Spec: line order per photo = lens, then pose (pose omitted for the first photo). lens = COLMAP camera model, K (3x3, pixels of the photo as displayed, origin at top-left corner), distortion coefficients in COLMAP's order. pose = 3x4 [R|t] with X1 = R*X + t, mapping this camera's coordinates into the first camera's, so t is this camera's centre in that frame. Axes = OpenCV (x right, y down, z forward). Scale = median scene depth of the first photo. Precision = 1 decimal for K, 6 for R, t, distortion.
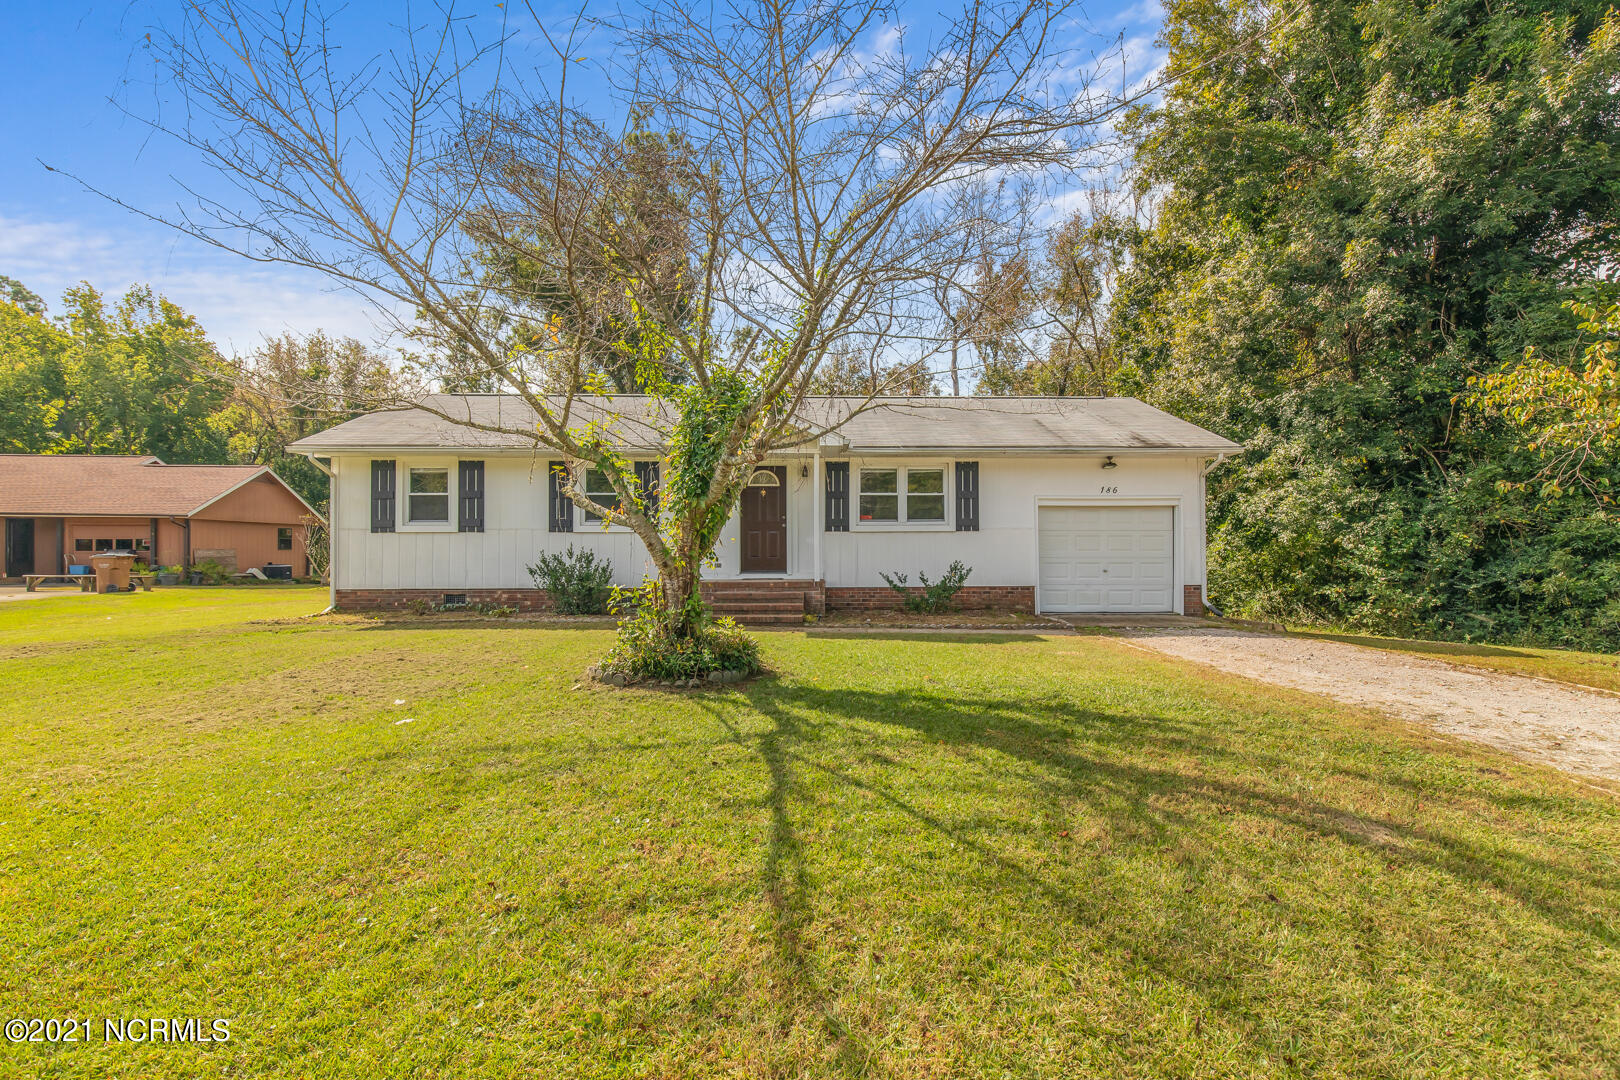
lens RADIAL K [[762.9, 0, 811.6], [0, 762.9, 543.7], [0, 0, 1]] dist [0.008352, -0.001547]
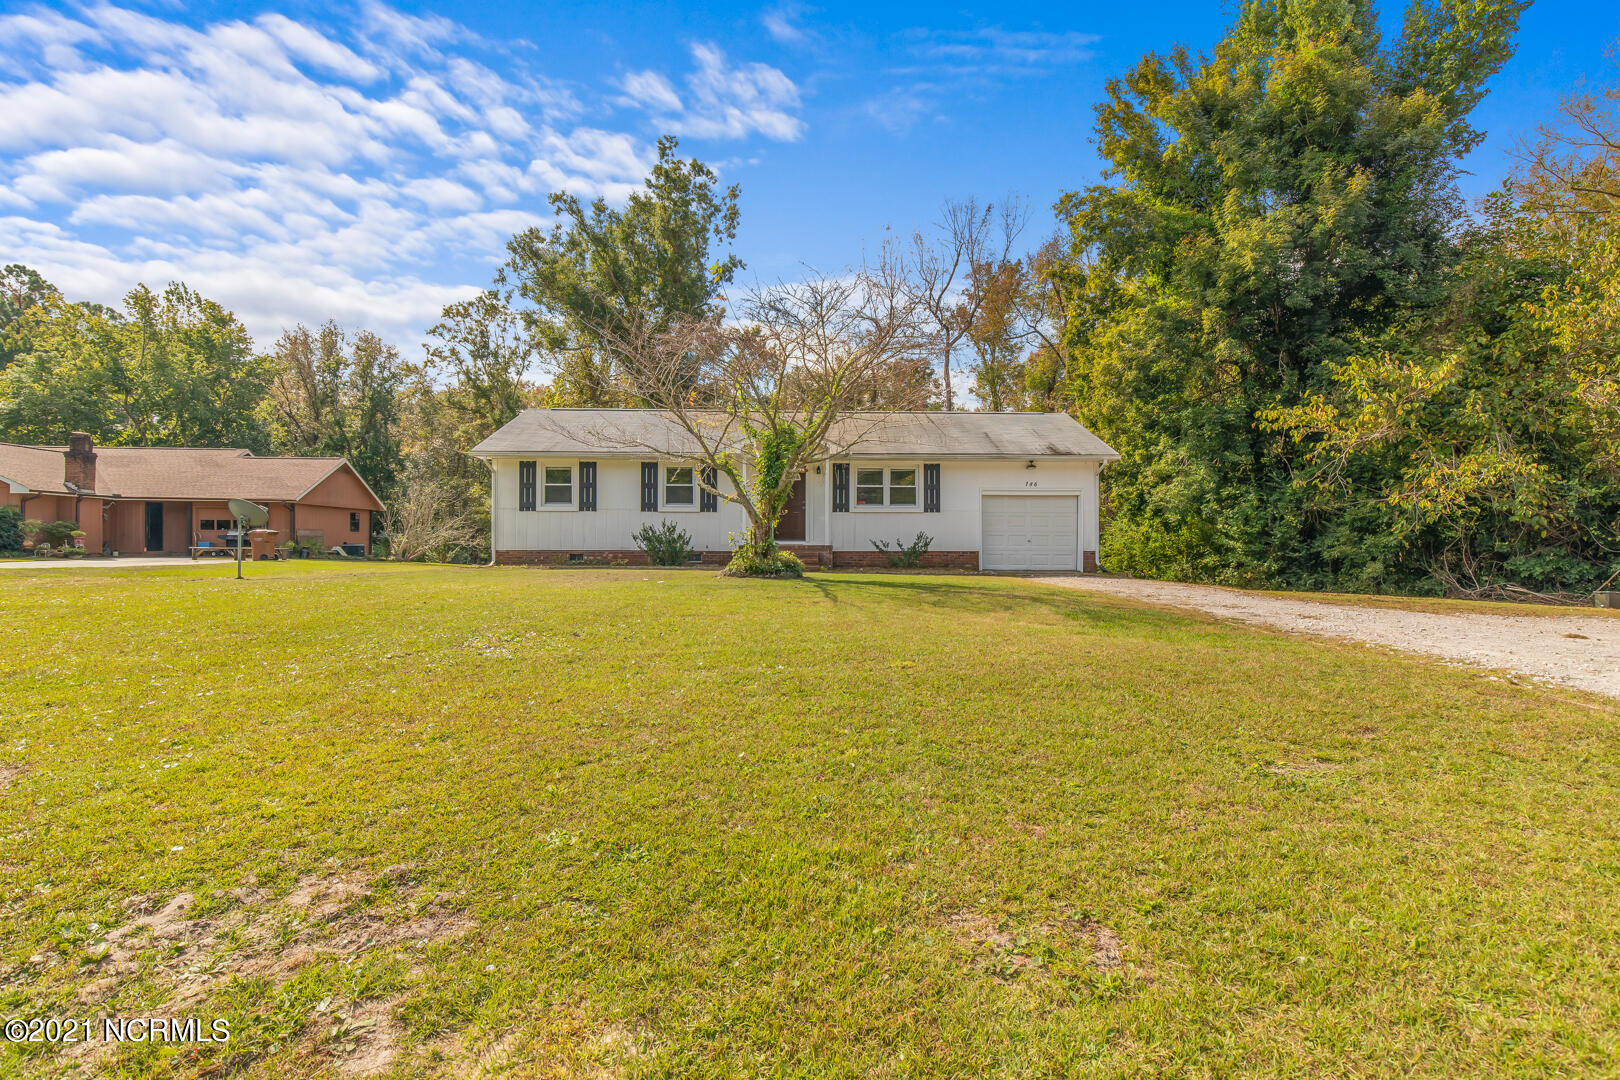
lens RADIAL K [[788.9, 0, 806.2], [0, 788.9, 543.0], [0, 0, 1]] dist [0.000404, -0.000149]
pose [[0.999947, 0.005555, -0.008697, -0.017975], [-0.005467, 0.999933, 0.010168, 0.027100], [0.008752, -0.010120, 0.999910, -0.476638]]
